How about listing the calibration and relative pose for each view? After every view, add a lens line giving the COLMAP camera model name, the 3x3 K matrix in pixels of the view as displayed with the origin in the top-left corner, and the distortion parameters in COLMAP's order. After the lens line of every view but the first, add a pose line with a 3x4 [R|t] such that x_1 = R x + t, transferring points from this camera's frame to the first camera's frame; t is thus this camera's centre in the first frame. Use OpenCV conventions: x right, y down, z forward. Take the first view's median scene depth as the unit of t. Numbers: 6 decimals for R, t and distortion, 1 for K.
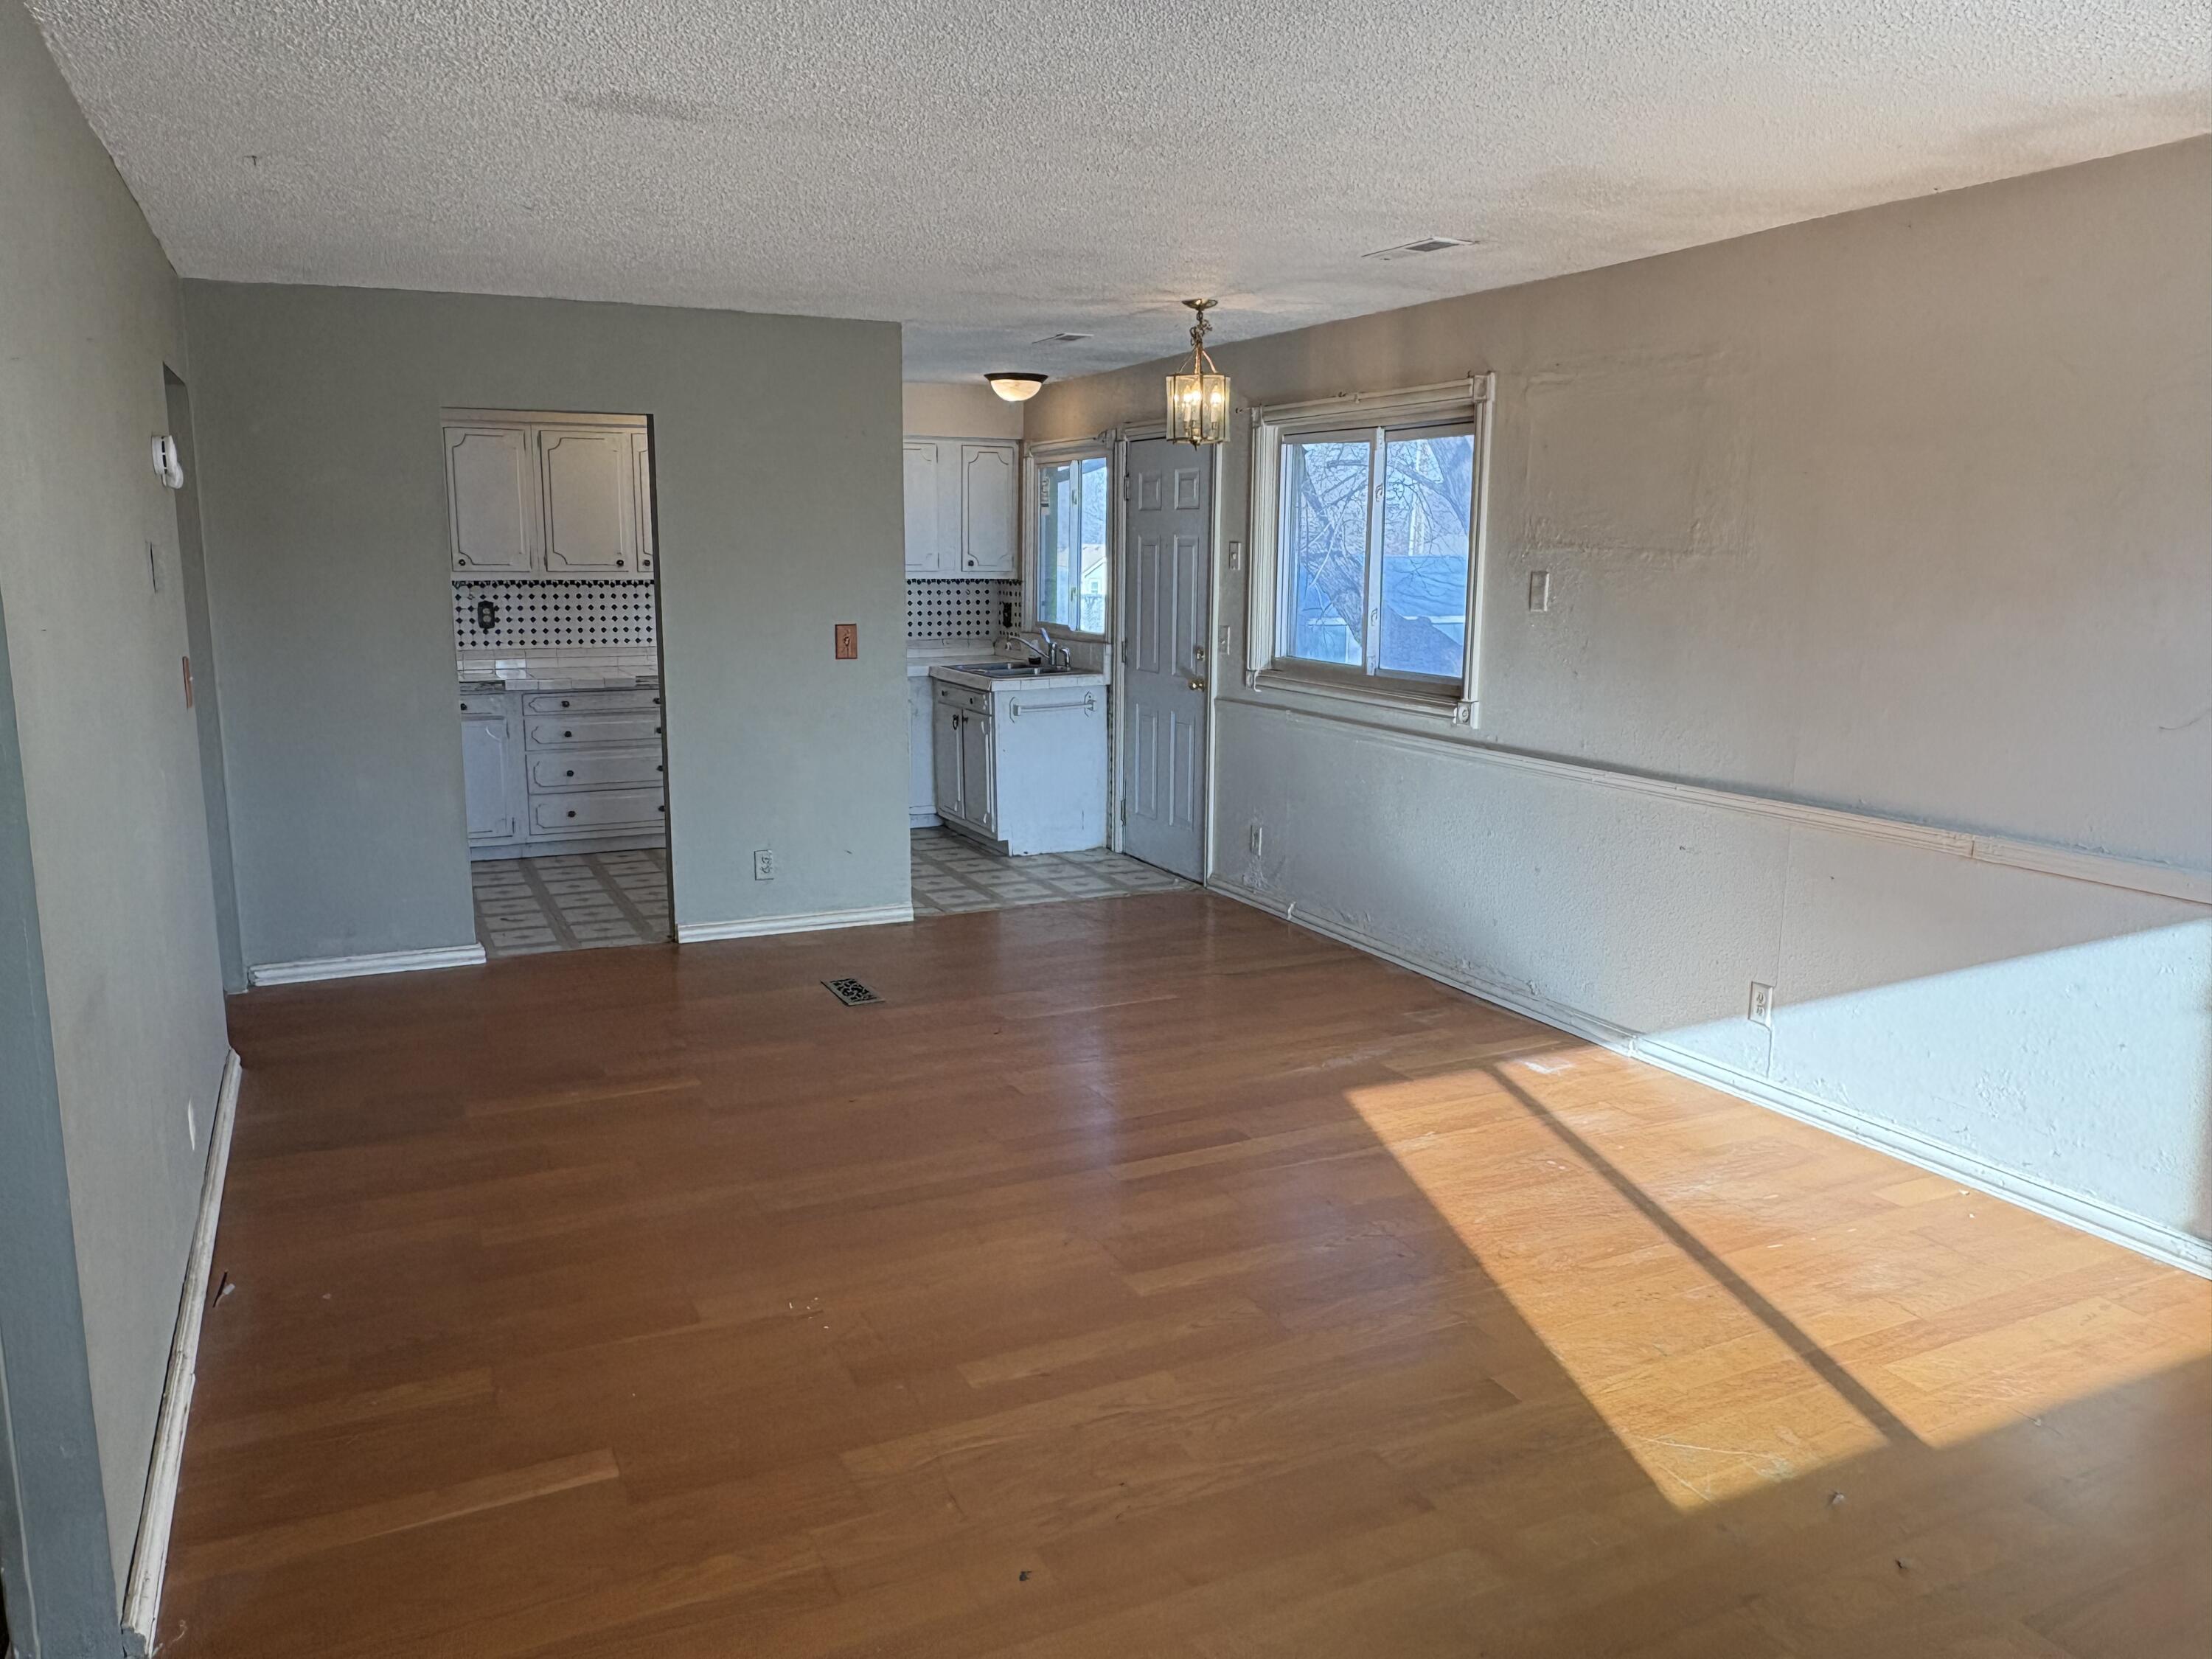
lens RADIAL K [[1584.1, 0, 1101.3], [0, 1584.1, 823.5], [0, 0, 1]] dist [-0.007021, 0.000682]
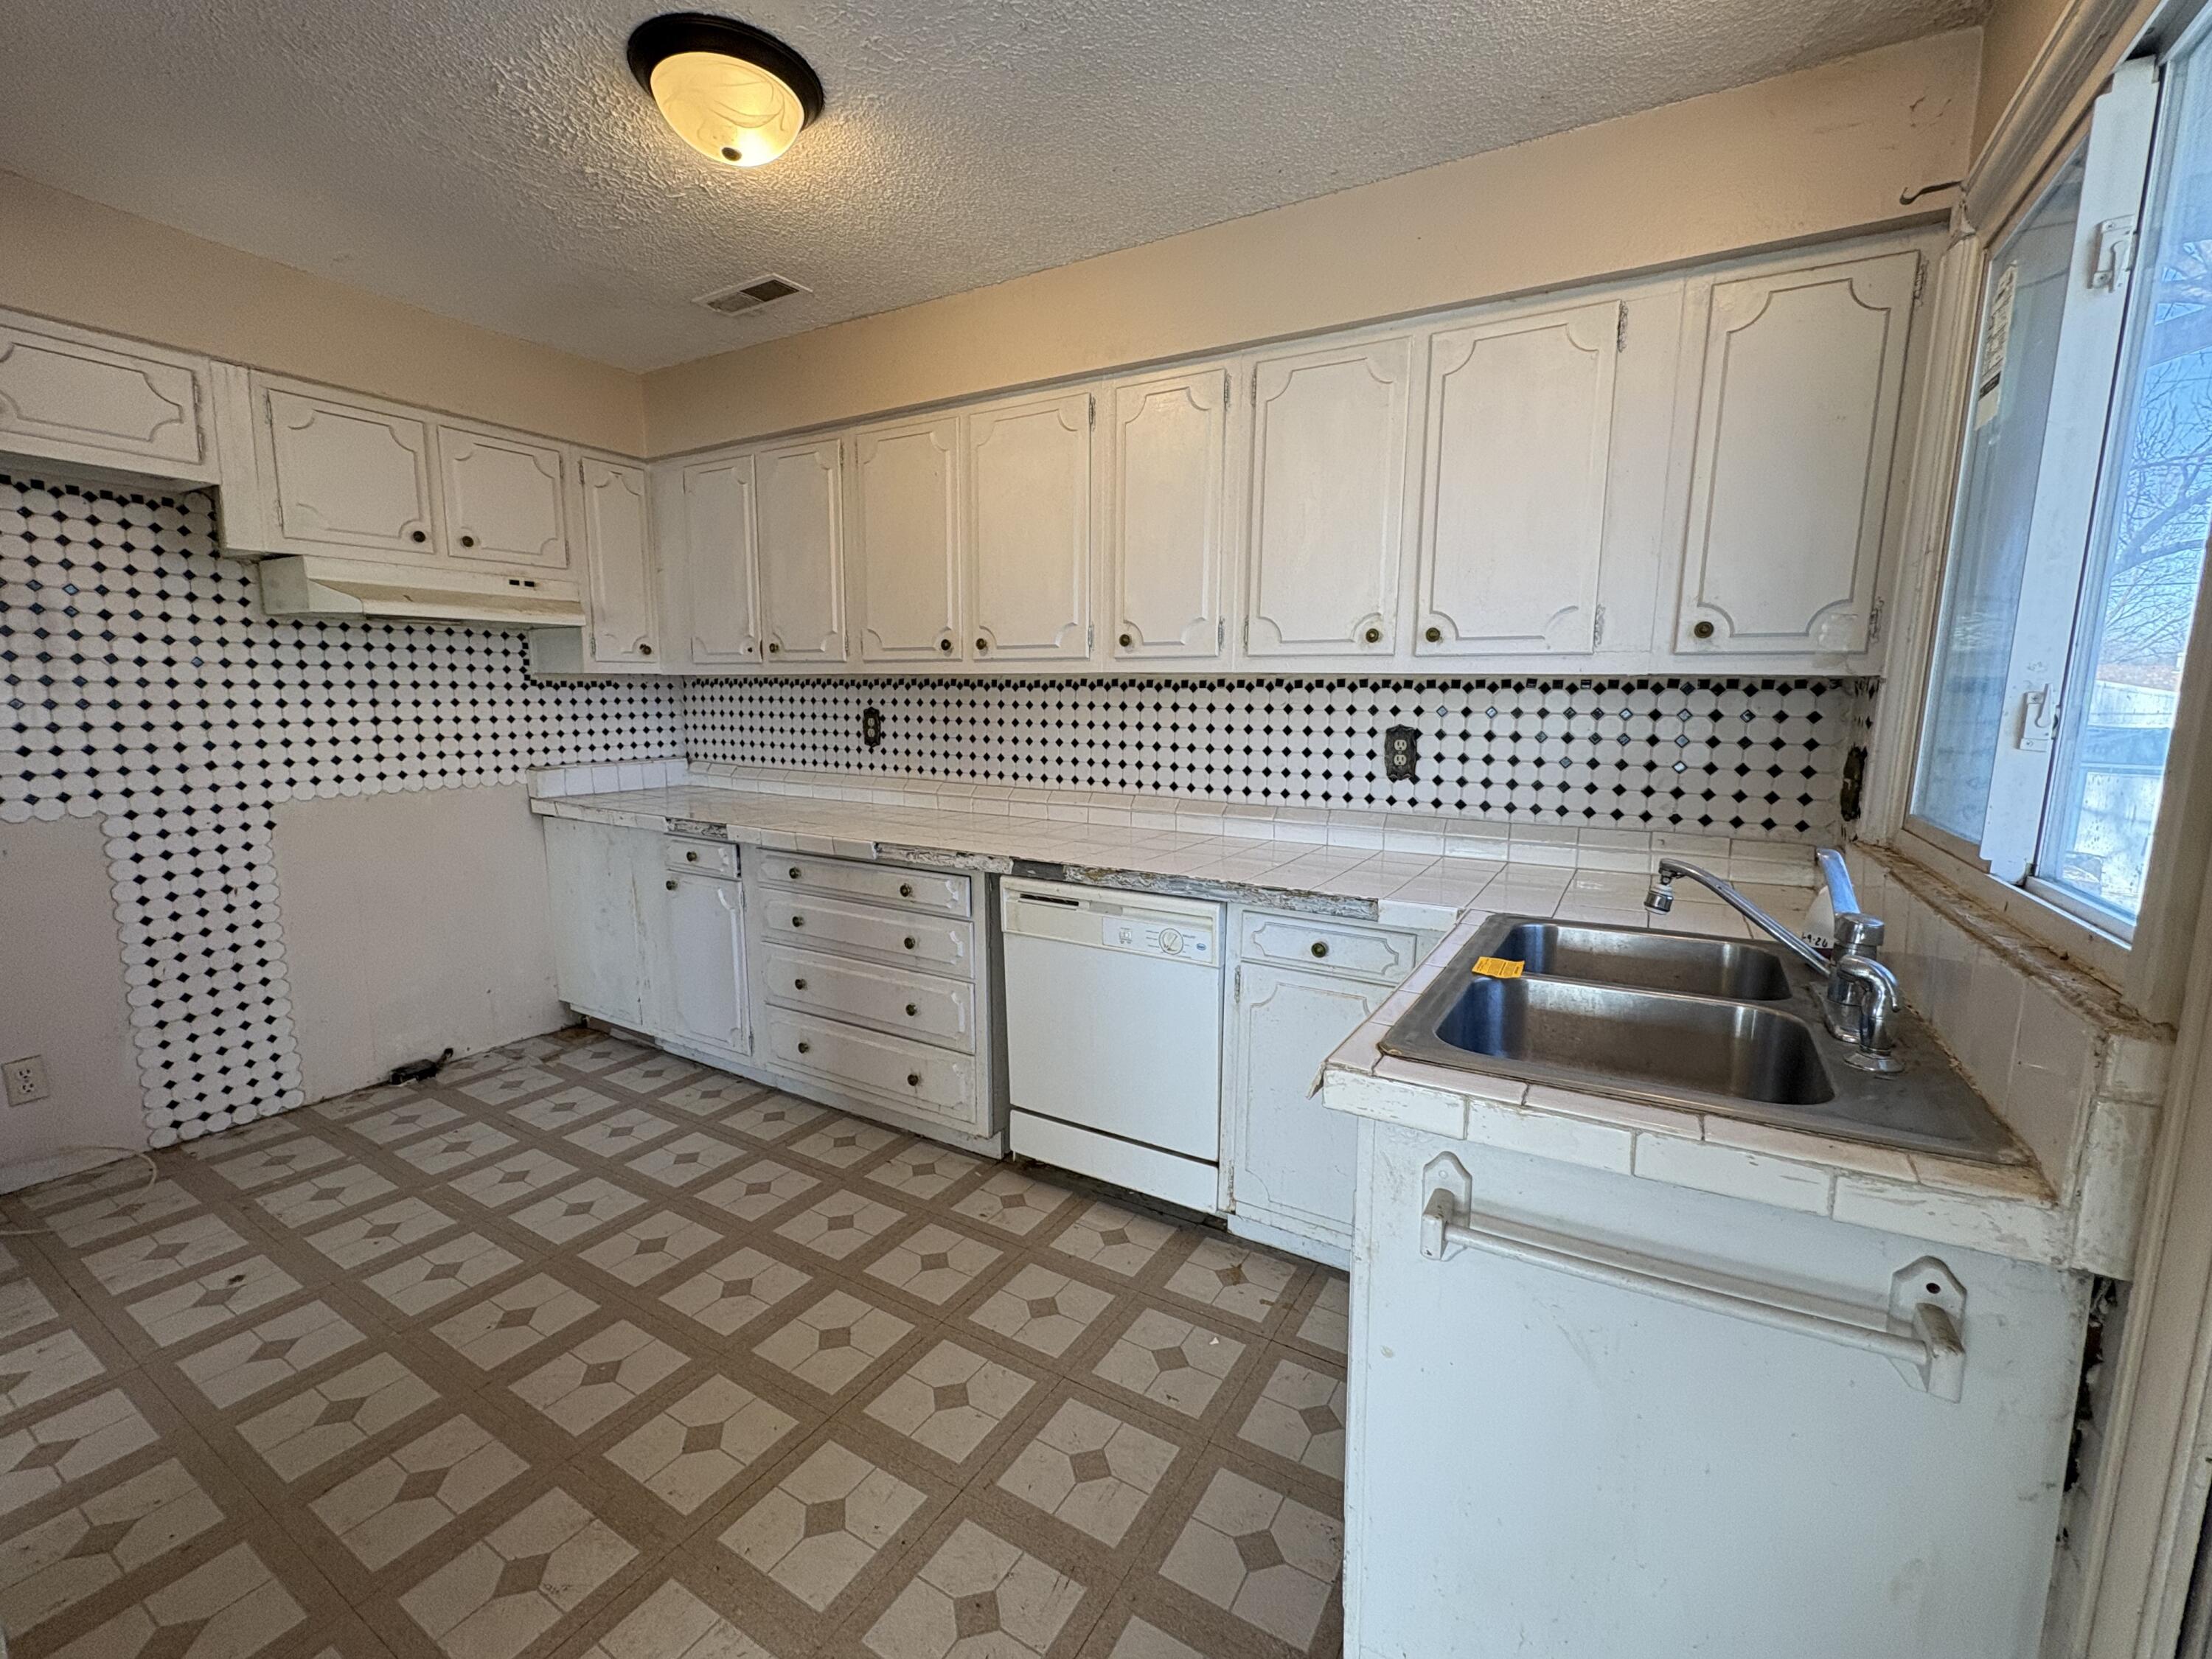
lens RADIAL K [[936.2, 0, 1094.4], [0, 936.2, 829.3], [0, 0, 1]] dist [0.001580, 0.000444]
pose [[0.553306, 0.119822, -0.824315, 0.020470], [-0.151862, 0.987525, 0.041612, -0.119026], [0.819018, 0.102158, 0.564600, 0.848281]]
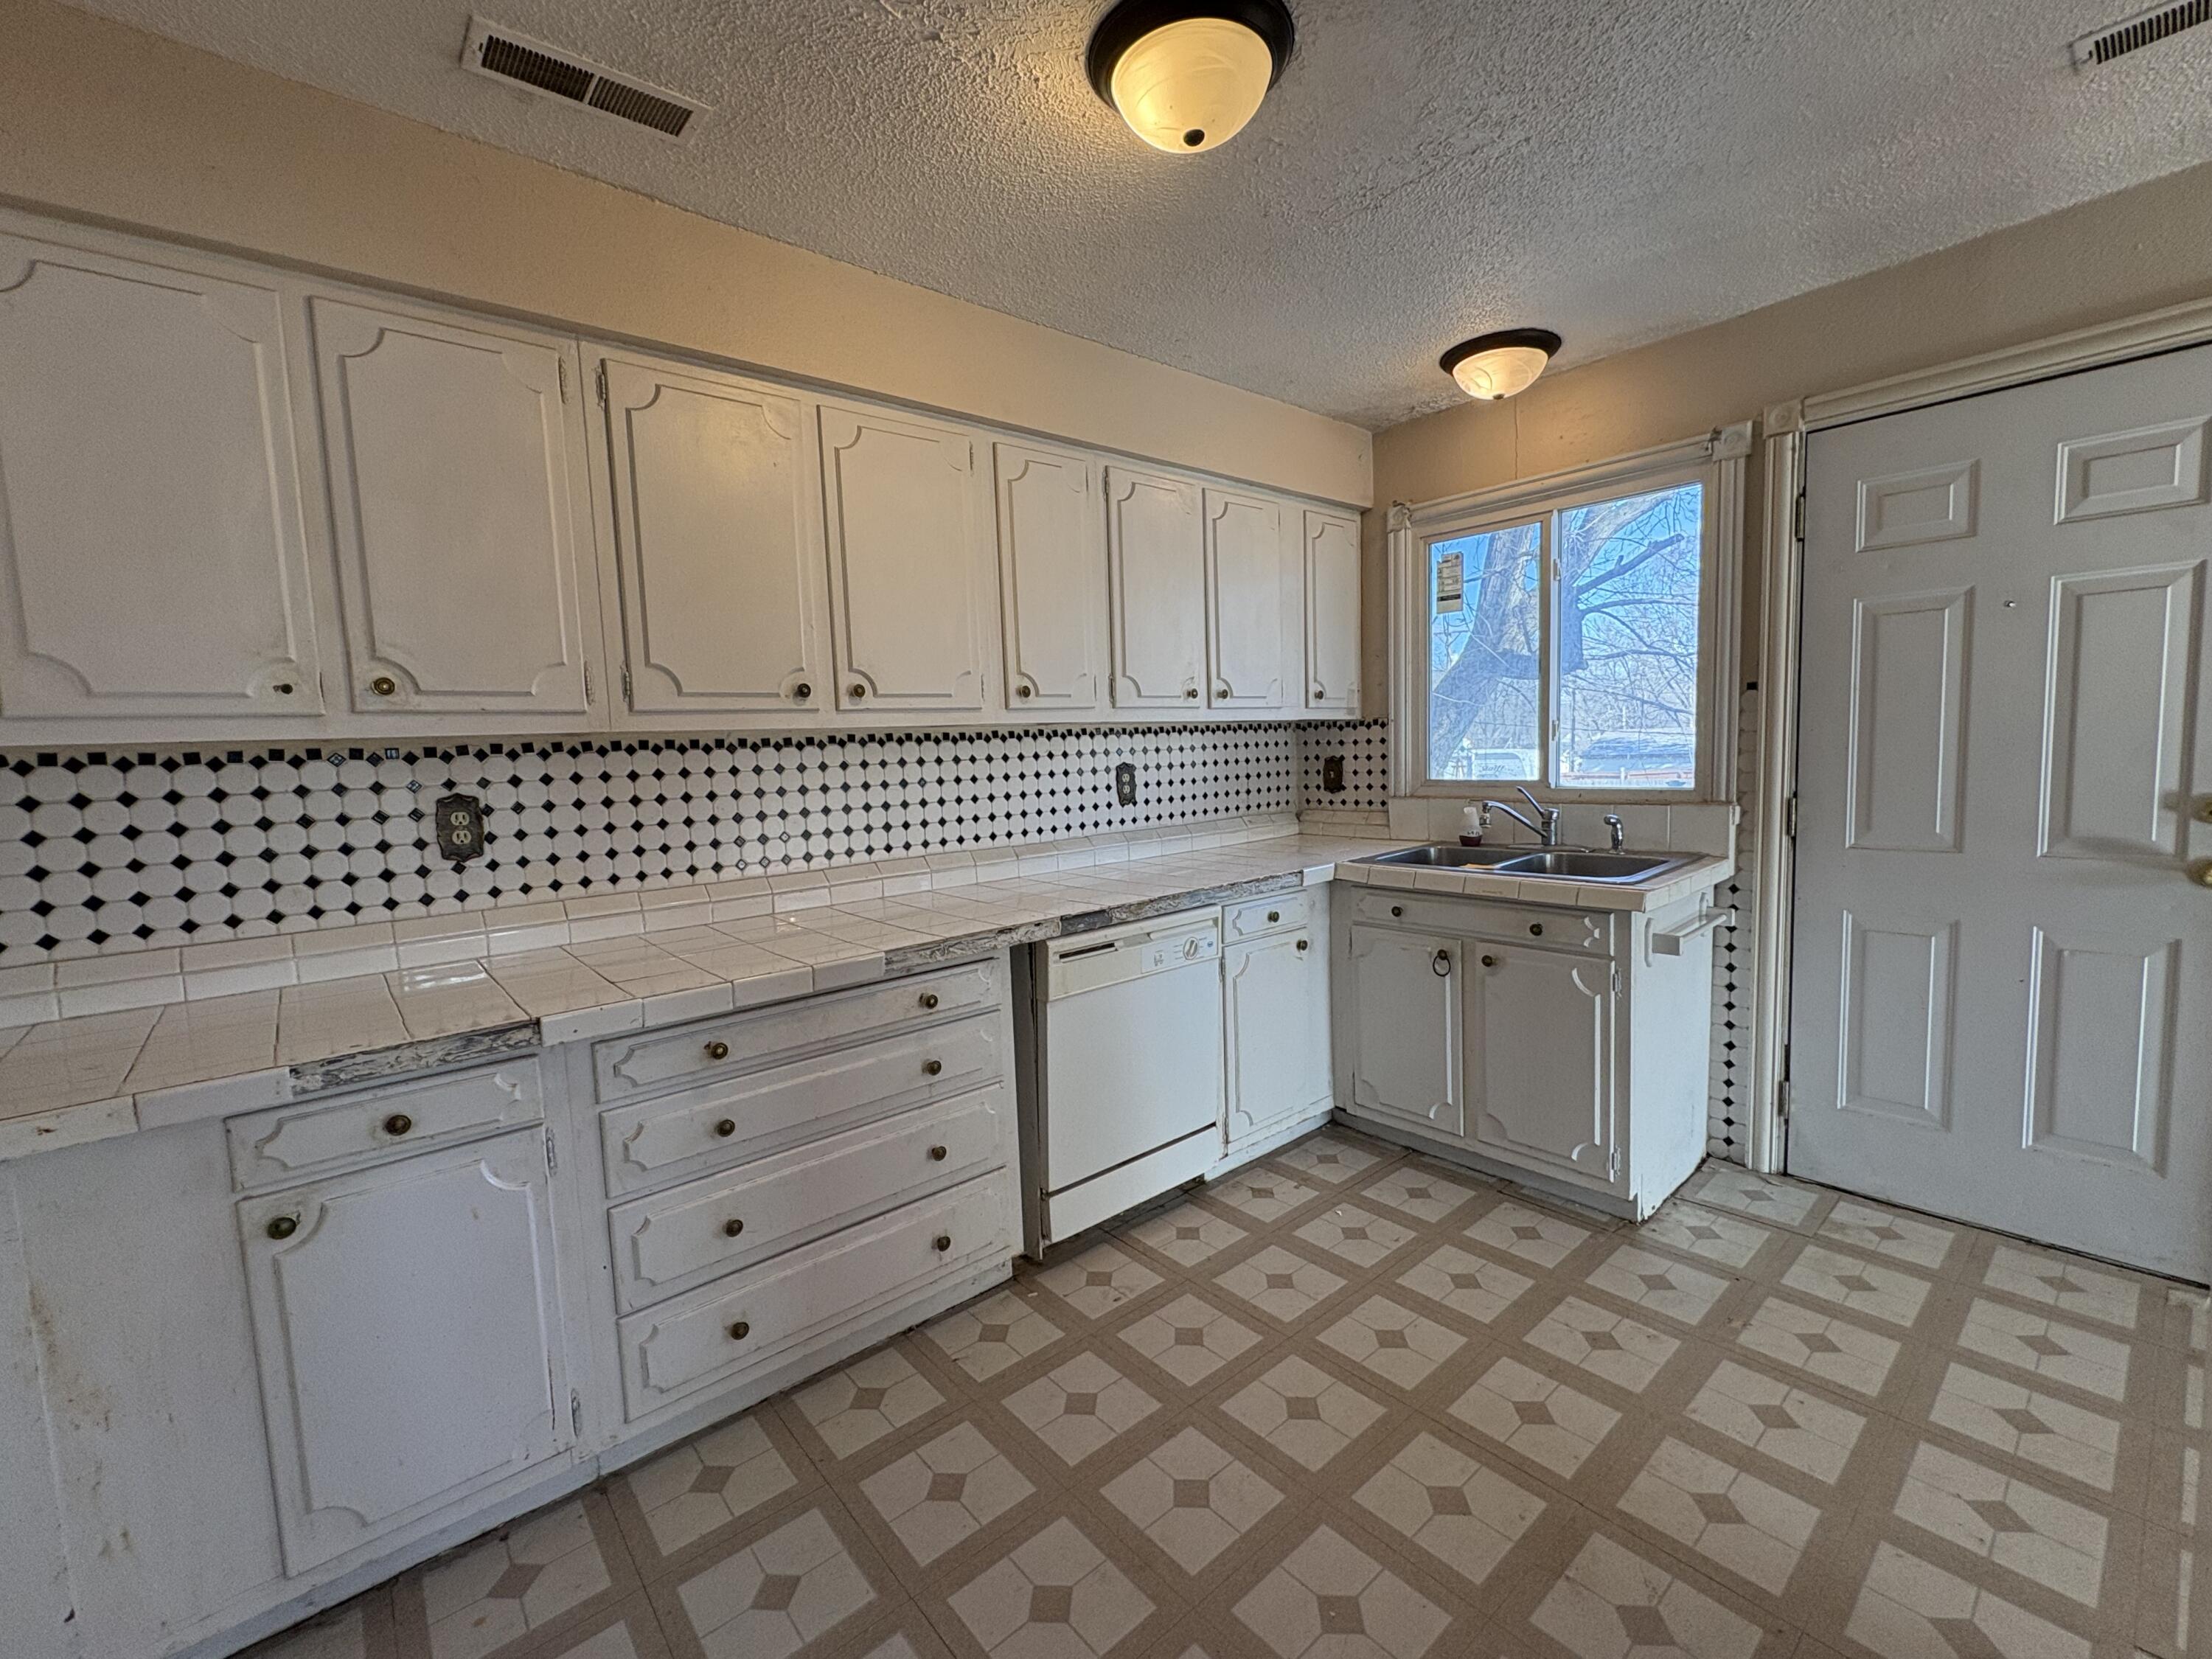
lens RADIAL K [[936.2, 0, 1111.4], [0, 936.2, 827.6], [0, 0, 1]] dist [0.001580, 0.000444]
pose [[0.963894, -0.066400, 0.257877, -0.288090], [0.088925, 0.993082, -0.076679, -0.097964], [-0.251001, 0.096842, 0.963130, 0.722473]]
